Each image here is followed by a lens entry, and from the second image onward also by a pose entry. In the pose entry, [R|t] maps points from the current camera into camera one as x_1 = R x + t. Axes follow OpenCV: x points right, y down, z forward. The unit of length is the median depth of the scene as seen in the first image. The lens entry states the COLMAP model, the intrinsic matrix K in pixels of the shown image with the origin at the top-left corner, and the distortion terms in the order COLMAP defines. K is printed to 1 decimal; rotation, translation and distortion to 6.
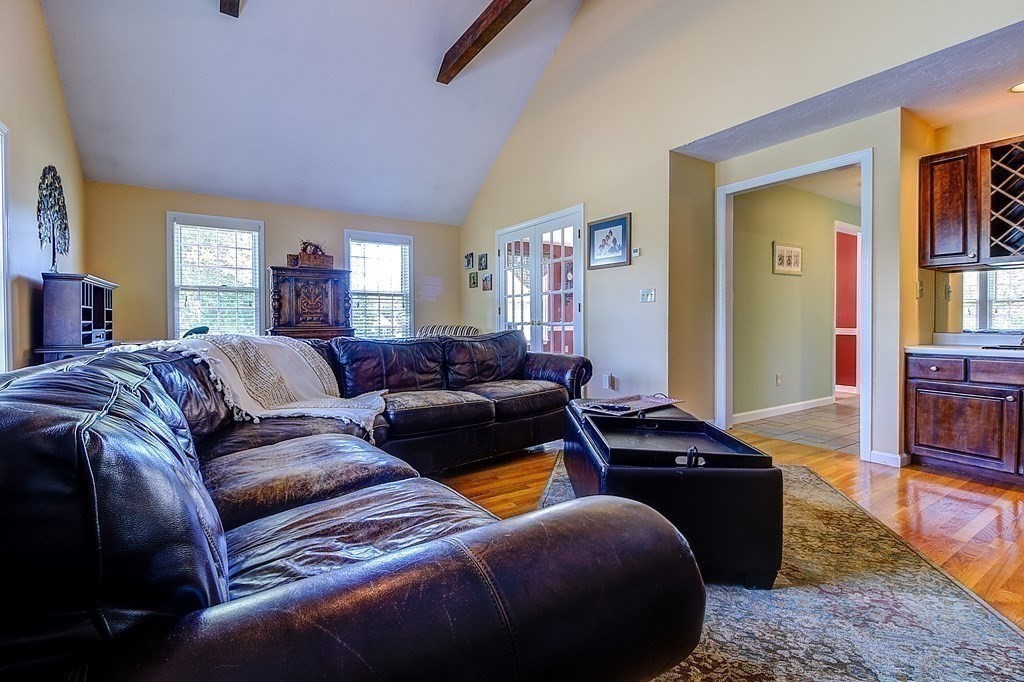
lens RADIAL K [[466.8, 0, 514.0], [0, 466.8, 331.9], [0, 0, 1]] dist [0.001672, -0.000302]
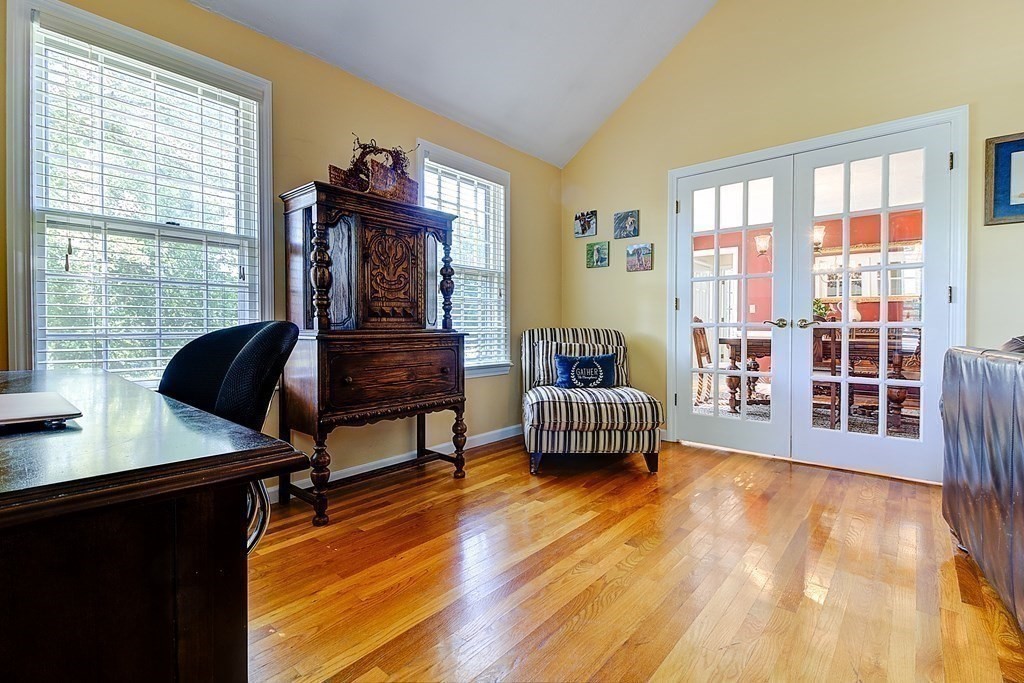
lens RADIAL K [[466.8, 0, 509.0], [0, 466.8, 337.1], [0, 0, 1]] dist [0.001672, -0.000302]
pose [[0.961847, -0.002291, 0.273579, -0.420731], [0.003044, 0.999993, -0.002329, -0.001797], [-0.273571, 0.003073, 0.961847, 0.502081]]
